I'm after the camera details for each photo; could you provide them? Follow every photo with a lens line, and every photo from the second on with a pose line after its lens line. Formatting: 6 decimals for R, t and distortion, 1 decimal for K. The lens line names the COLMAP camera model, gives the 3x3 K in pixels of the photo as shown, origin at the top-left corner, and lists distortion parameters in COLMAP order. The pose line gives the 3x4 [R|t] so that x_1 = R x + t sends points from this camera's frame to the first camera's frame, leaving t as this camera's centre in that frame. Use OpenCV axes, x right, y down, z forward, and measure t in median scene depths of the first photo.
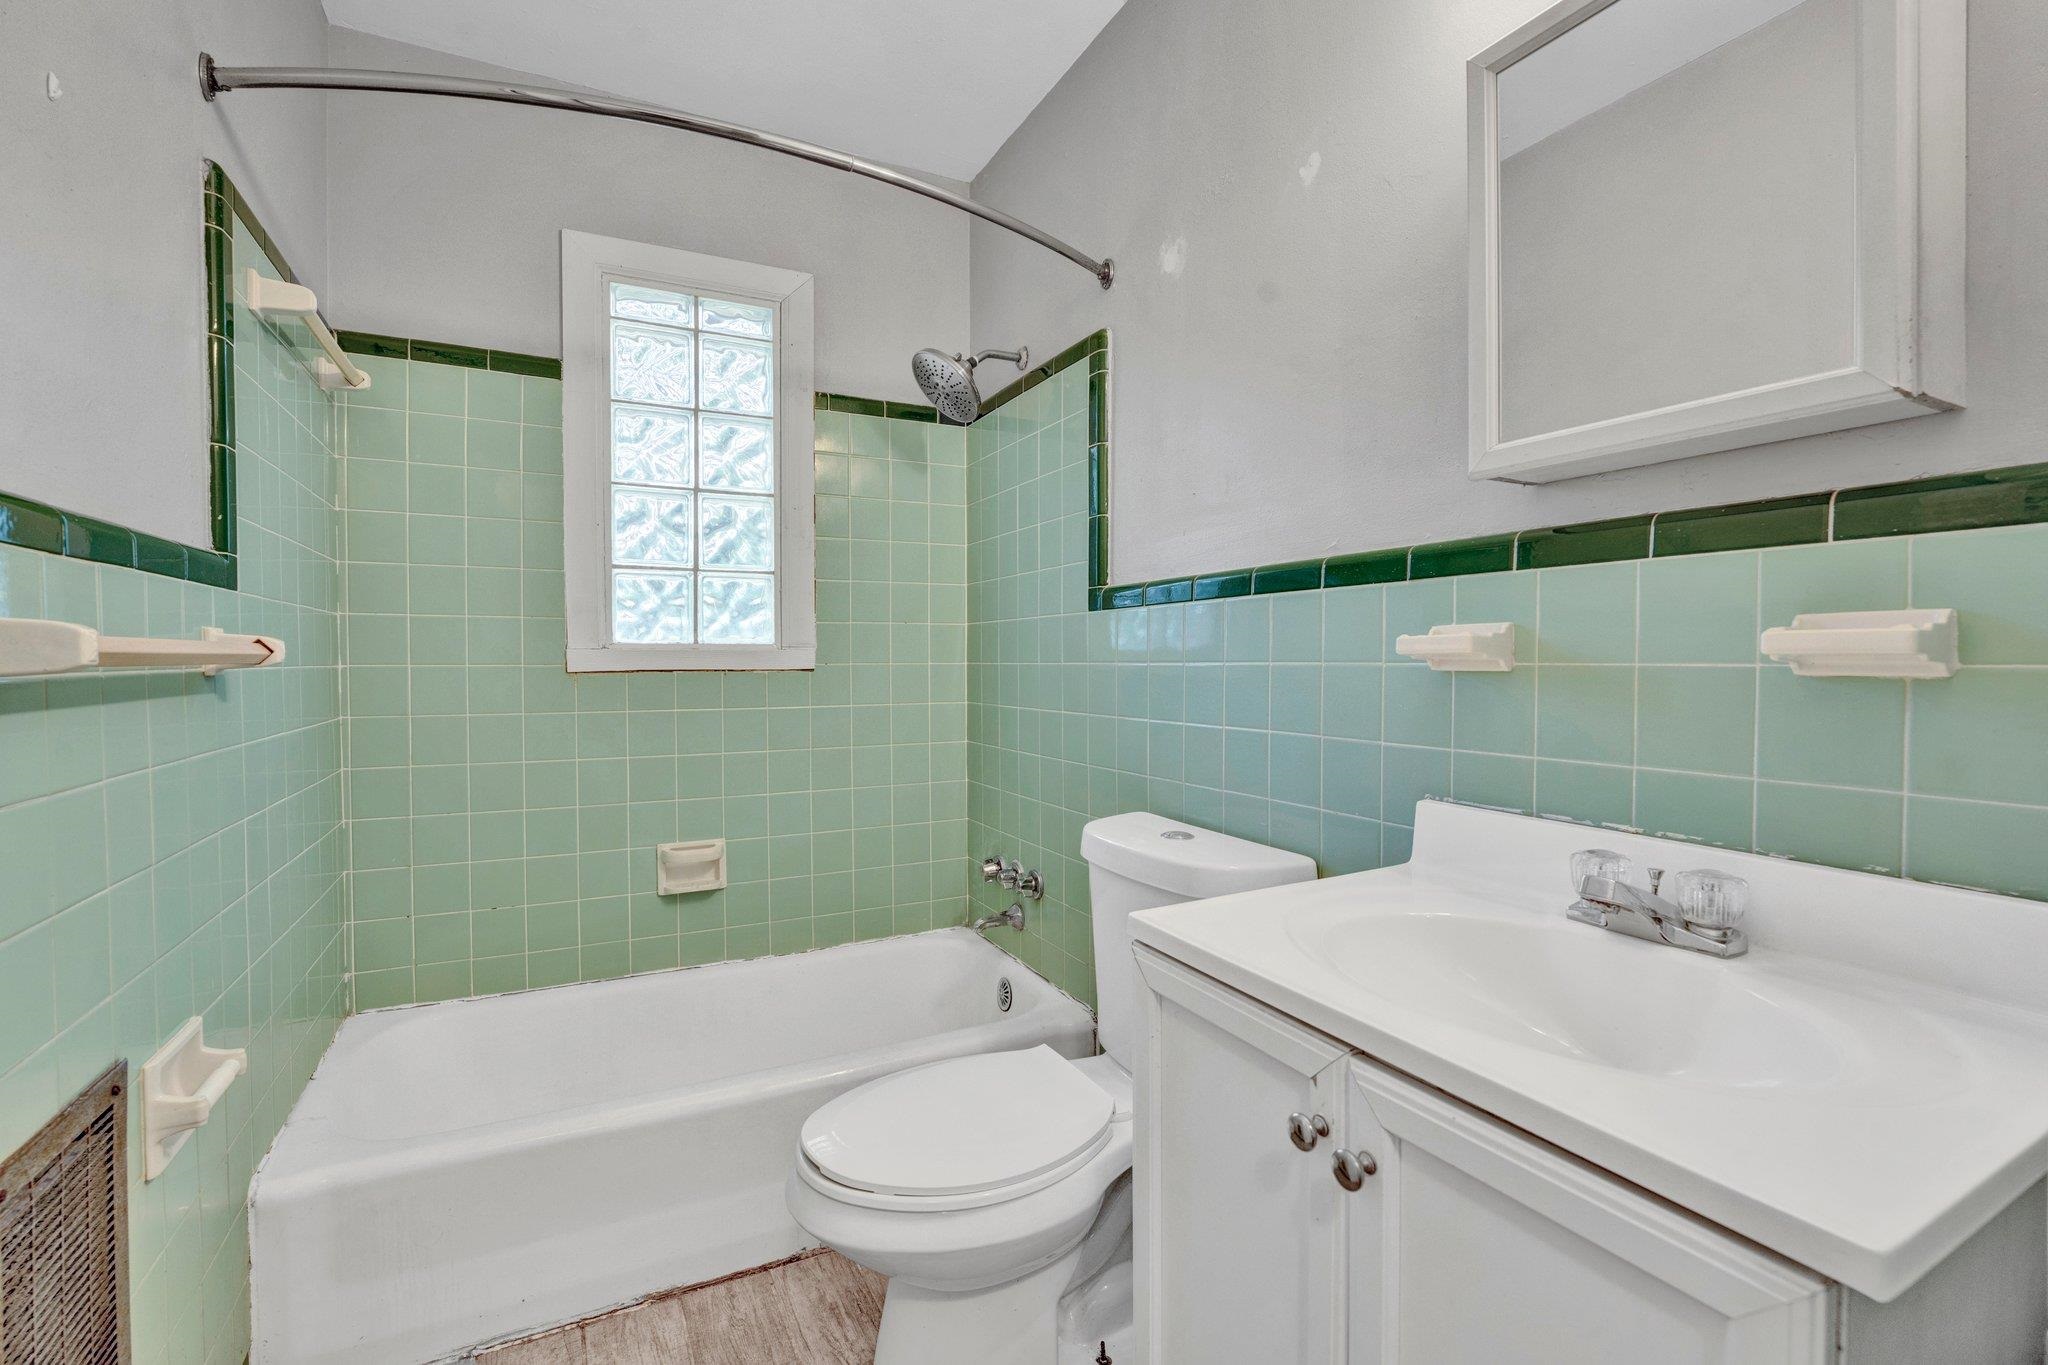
lens RADIAL K [[899.7, 0, 1009.1], [0, 899.7, 679.9], [0, 0, 1]] dist [-0.018913, 0.000719]
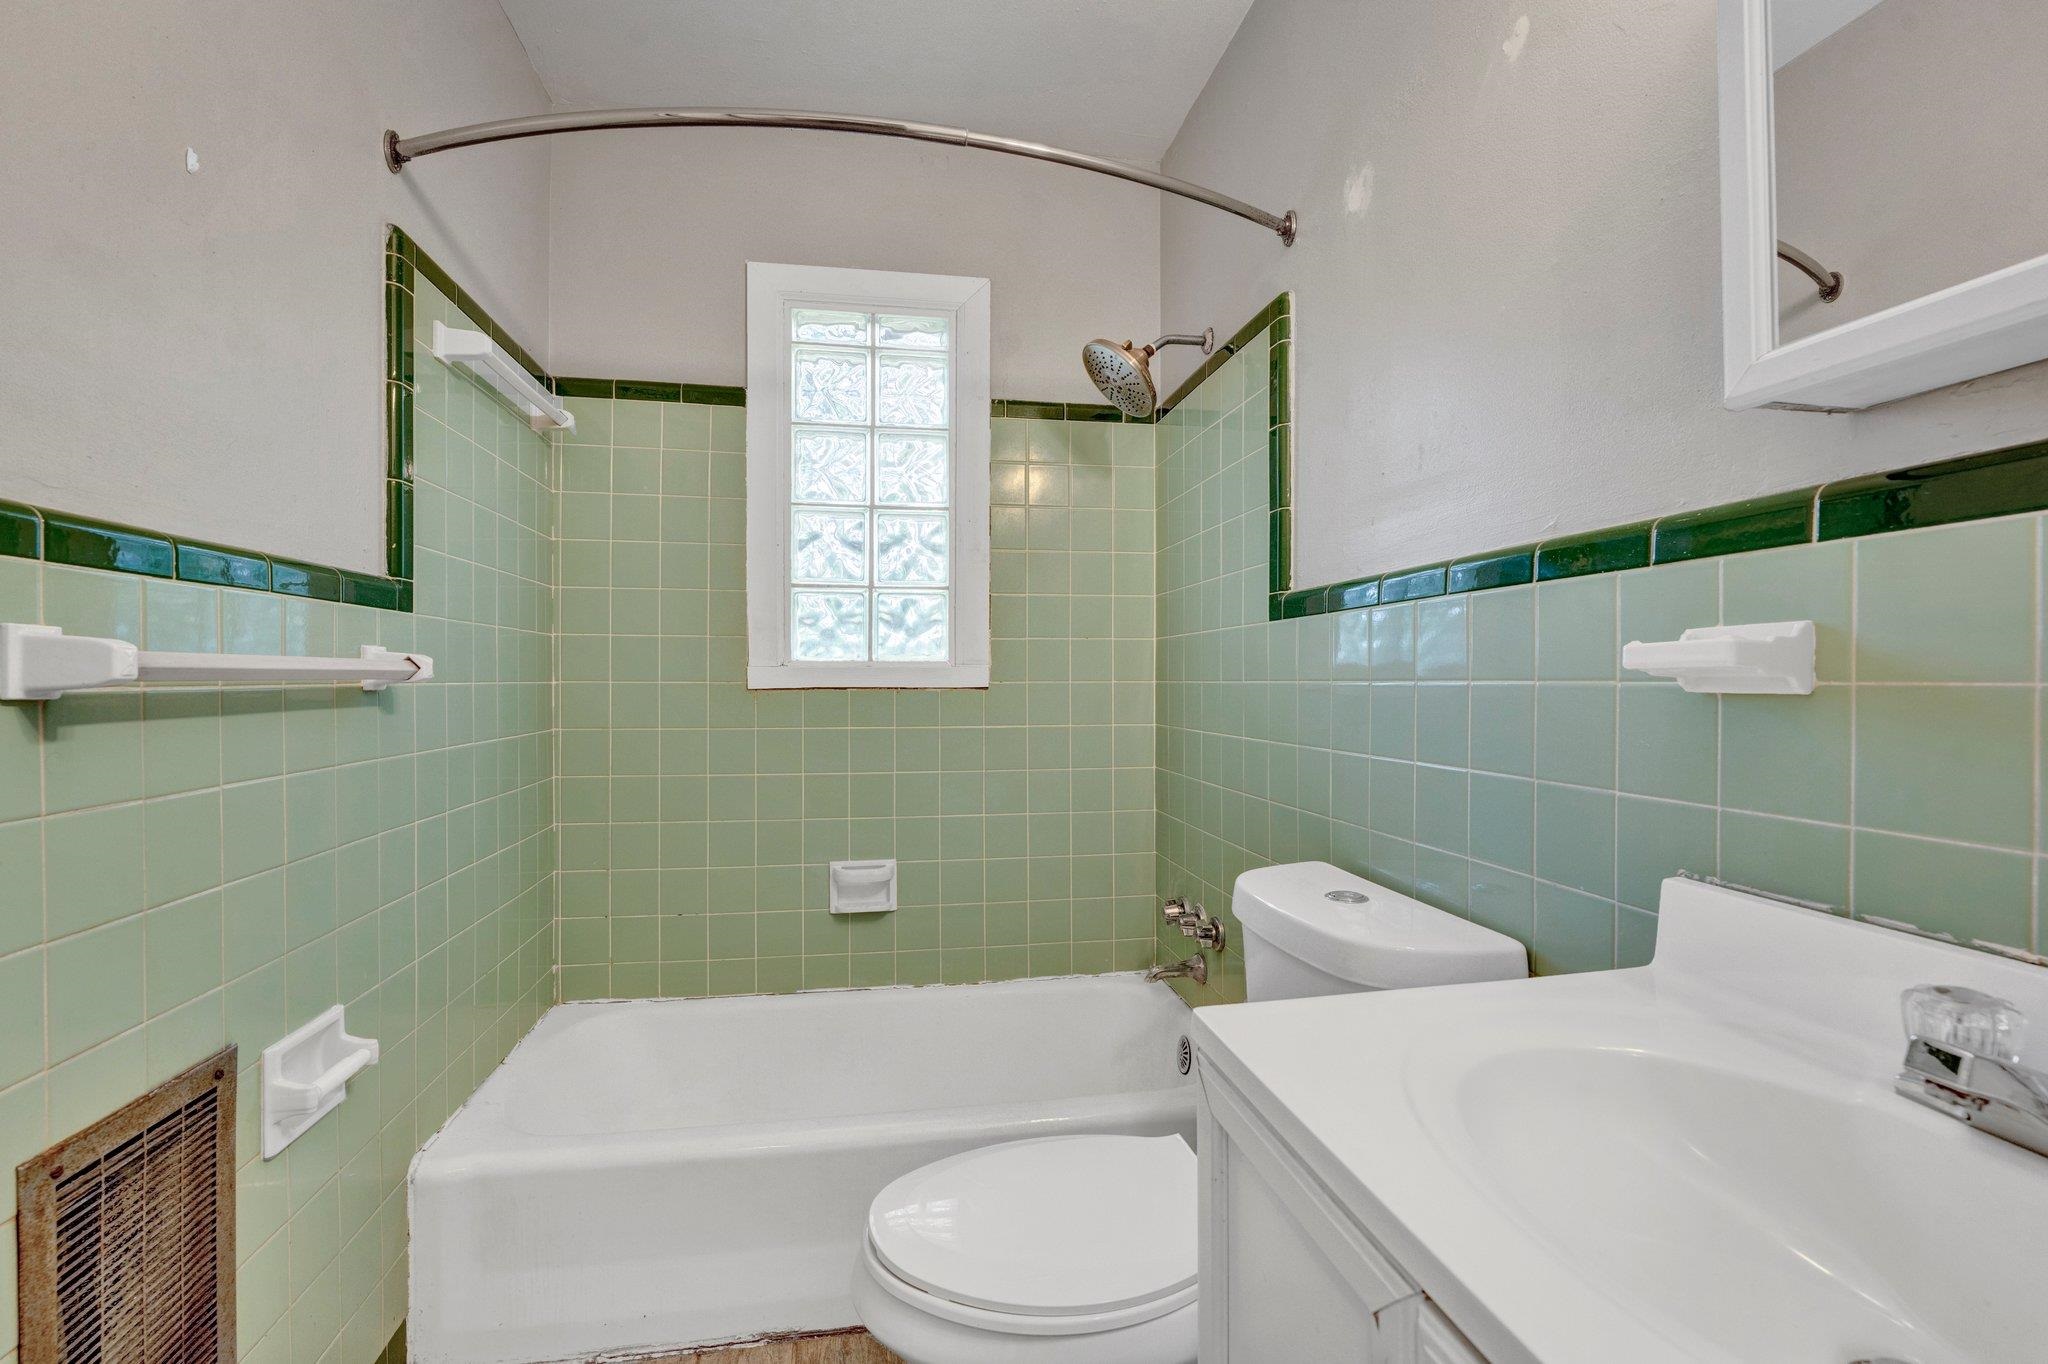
lens RADIAL K [[899.7, 0, 1009.1], [0, 899.7, 679.4], [0, 0, 1]] dist [-0.018913, 0.000719]
pose [[0.955745, 0.002073, -0.294190, 0.105700], [-0.008423, 0.999758, -0.020320, -0.001377], [0.294077, 0.021899, 0.955531, 0.111870]]
